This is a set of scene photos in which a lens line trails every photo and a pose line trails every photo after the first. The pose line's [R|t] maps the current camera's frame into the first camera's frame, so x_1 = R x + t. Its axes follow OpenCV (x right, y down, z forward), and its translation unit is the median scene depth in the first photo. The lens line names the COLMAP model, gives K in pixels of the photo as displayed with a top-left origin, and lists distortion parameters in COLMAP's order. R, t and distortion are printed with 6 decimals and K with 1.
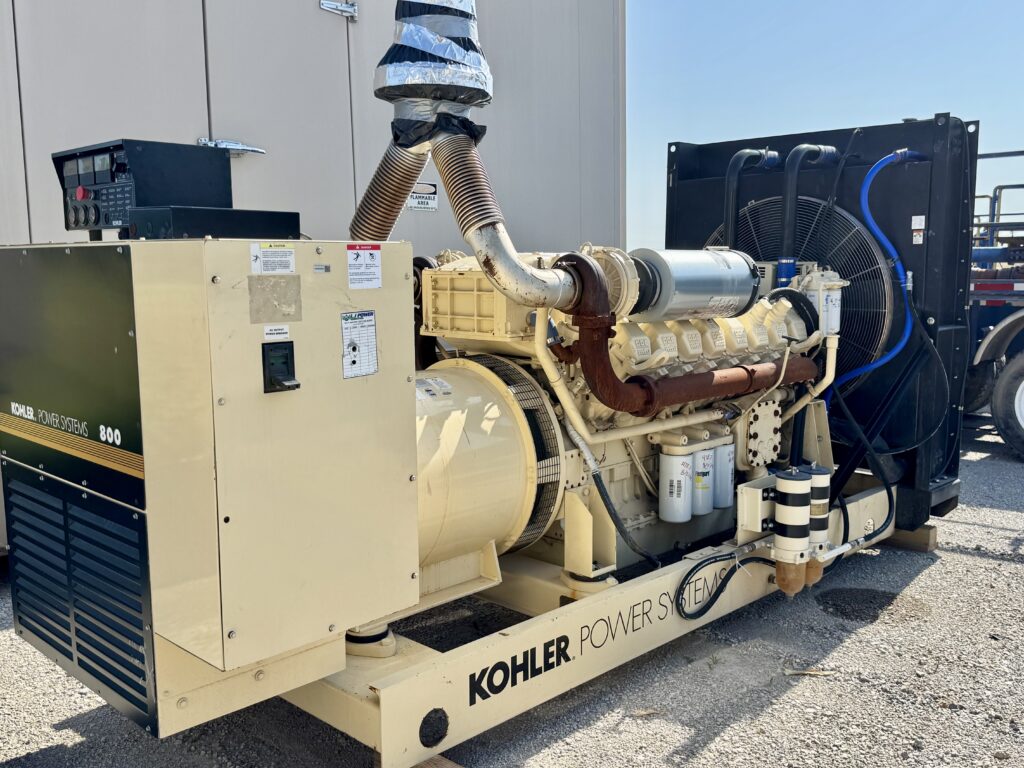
lens RADIAL K [[986.6, 0, 511.7], [0, 986.6, 383.4], [0, 0, 1]] dist [0.083822, 0.000000]
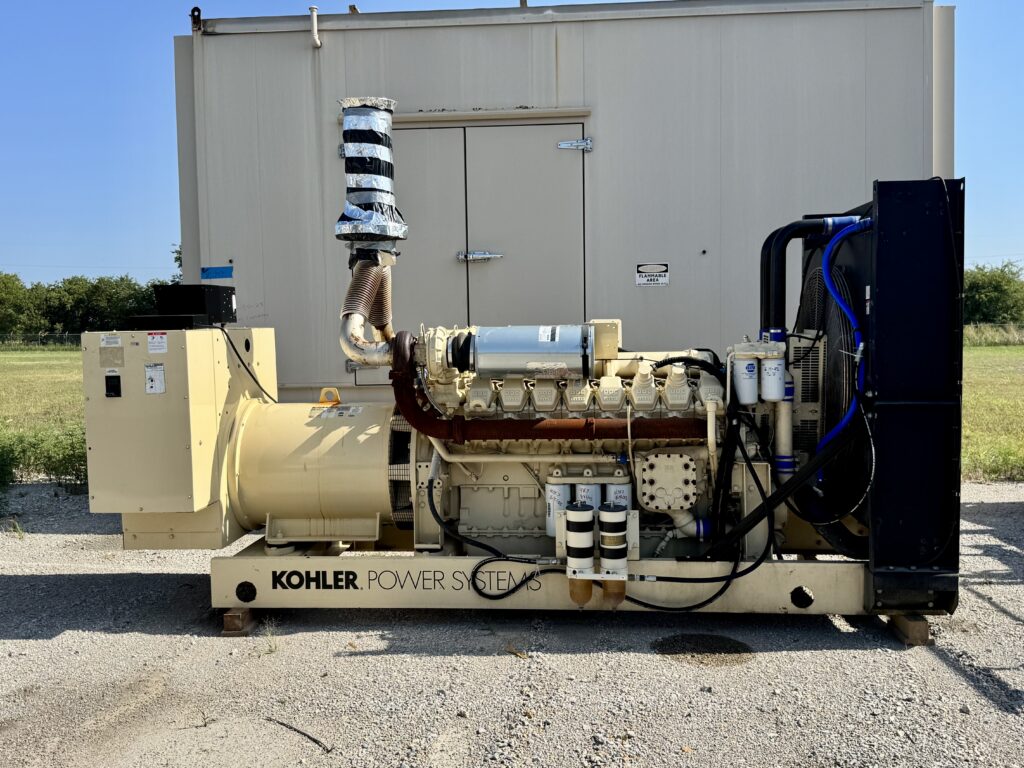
lens RADIAL K [[986.6, 0, 512.2], [0, 986.6, 385.3], [0, 0, 1]] dist [0.083822, 0.000000]
pose [[0.610558, 0.046831, -0.790586, 1.467327], [-0.082178, 0.996608, -0.004430, -0.057868], [0.787696, 0.067674, 0.612335, 0.210453]]
